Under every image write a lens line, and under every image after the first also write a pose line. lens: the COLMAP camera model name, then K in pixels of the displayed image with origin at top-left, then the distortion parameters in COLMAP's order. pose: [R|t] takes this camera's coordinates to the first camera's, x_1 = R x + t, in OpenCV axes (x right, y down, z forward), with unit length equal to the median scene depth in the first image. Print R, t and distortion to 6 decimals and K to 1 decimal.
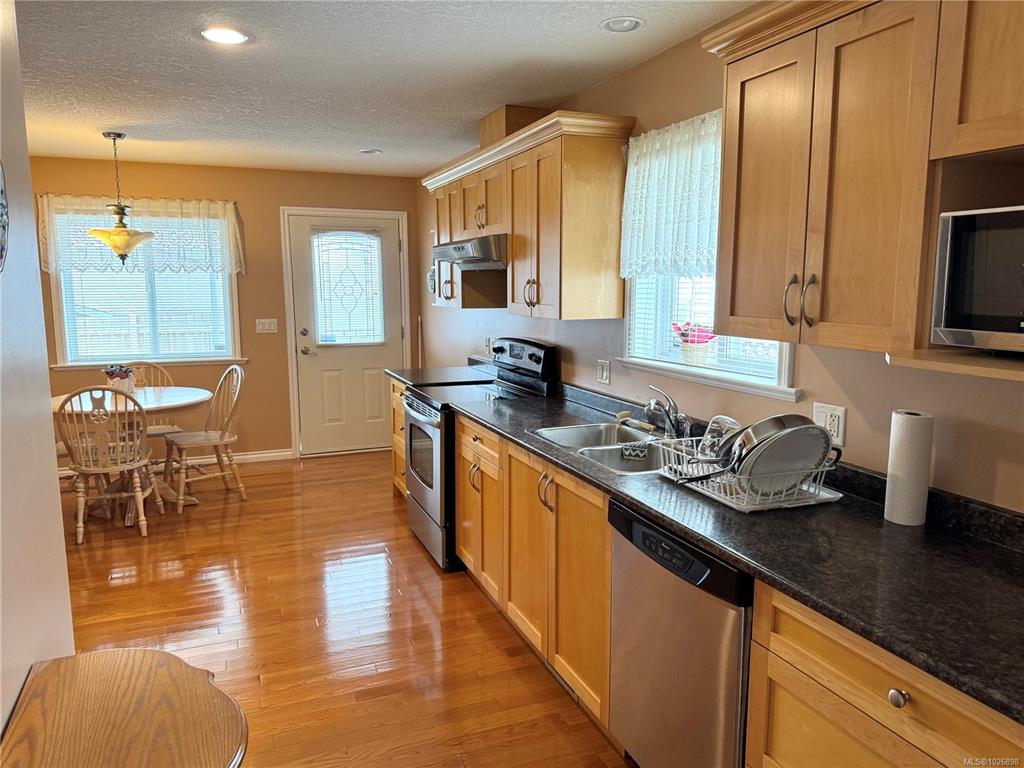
lens RADIAL K [[723.5, 0, 504.1], [0, 723.5, 384.1], [0, 0, 1]] dist [0.073727, -0.092575]
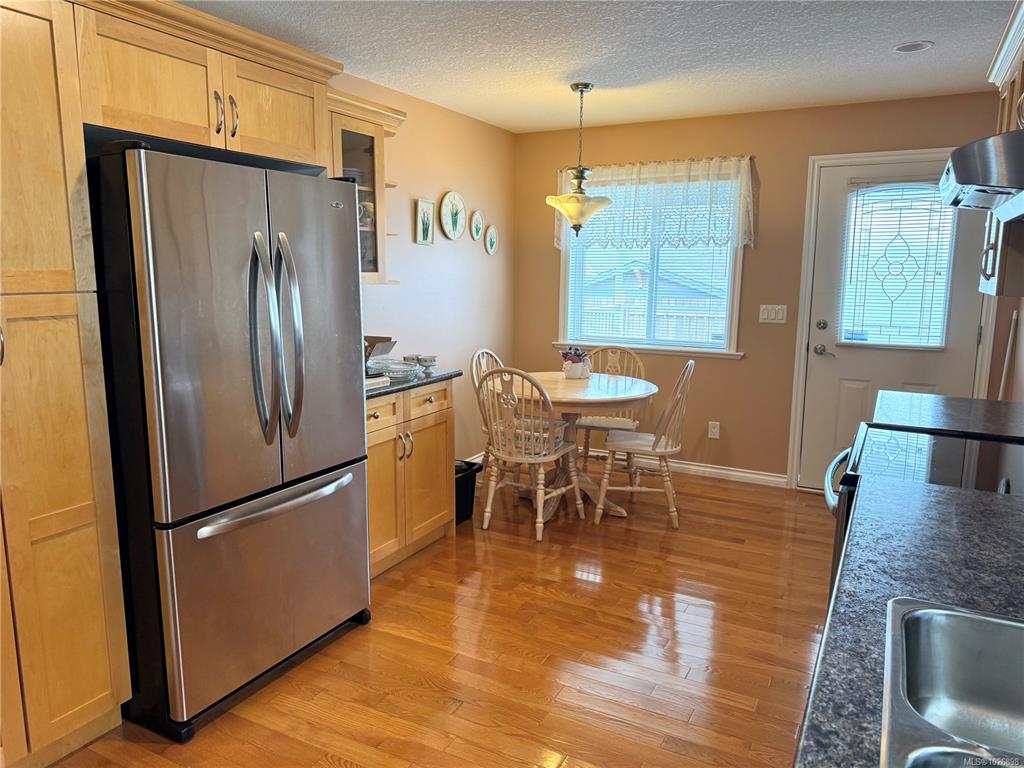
lens RADIAL K [[723.5, 0, 513.3], [0, 723.5, 387.8], [0, 0, 1]] dist [0.073727, -0.092575]
pose [[0.645801, 0.130111, -0.752338, 0.102169], [-0.114386, 0.990739, 0.073153, -0.029442], [0.754888, 0.038815, 0.654704, 0.309023]]
